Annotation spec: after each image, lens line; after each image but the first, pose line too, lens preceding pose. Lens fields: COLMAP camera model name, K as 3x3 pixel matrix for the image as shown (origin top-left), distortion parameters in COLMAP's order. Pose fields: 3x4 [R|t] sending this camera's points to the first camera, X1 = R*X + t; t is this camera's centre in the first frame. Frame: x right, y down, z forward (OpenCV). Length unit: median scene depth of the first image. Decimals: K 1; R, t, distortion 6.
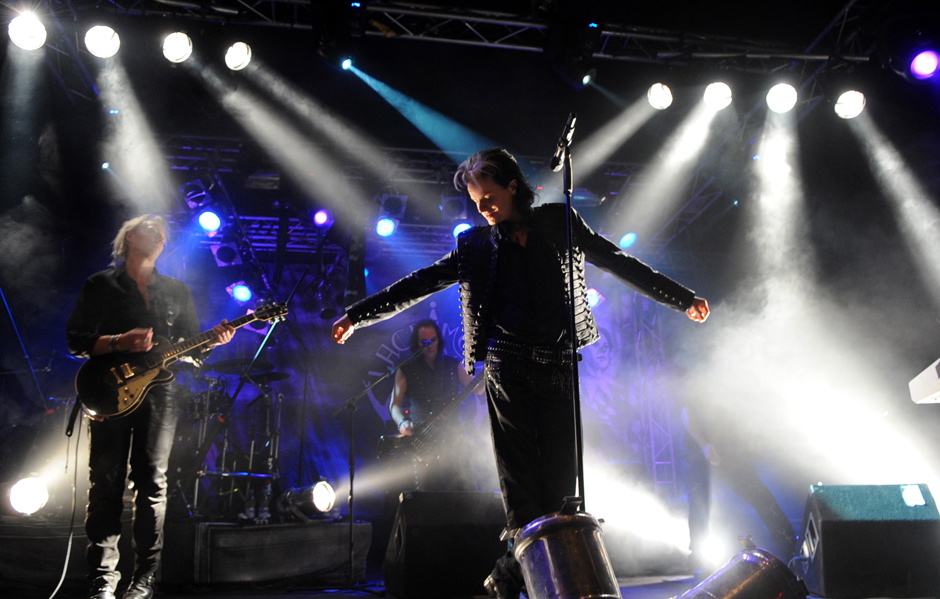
lens RADIAL K [[731.6, 0, 470.0], [0, 731.6, 299.5], [0, 0, 1]] dist [-0.012050, -0.009376]
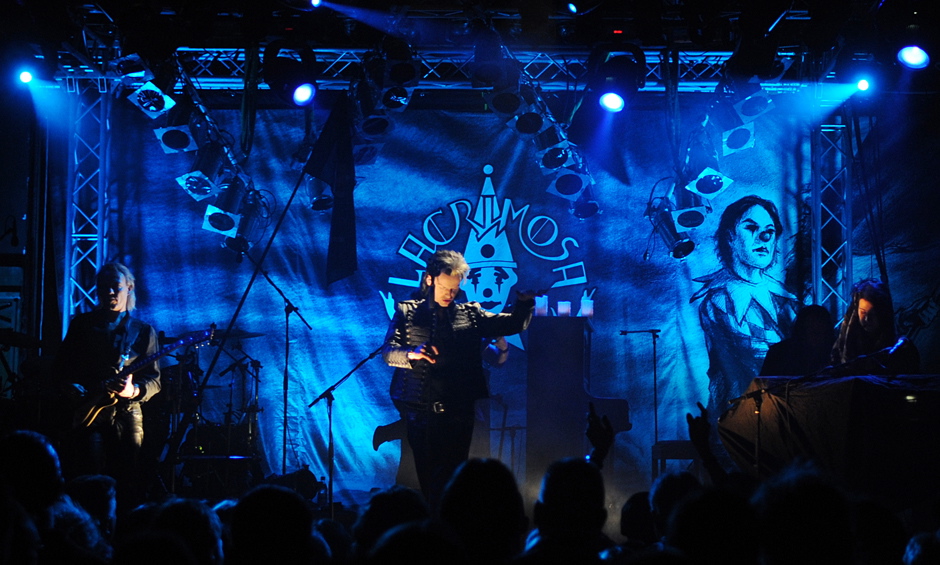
lens RADIAL K [[2088.9, 0, 470.0], [0, 2088.9, 282.5], [0, 0, 1]] dist [0.115492, 0.181506]
pose [[0.988155, 0.003832, -0.153409, 0.342245], [0.028481, 0.977740, 0.207876, -0.442221], [0.150791, -0.209783, 0.966050, -1.244029]]
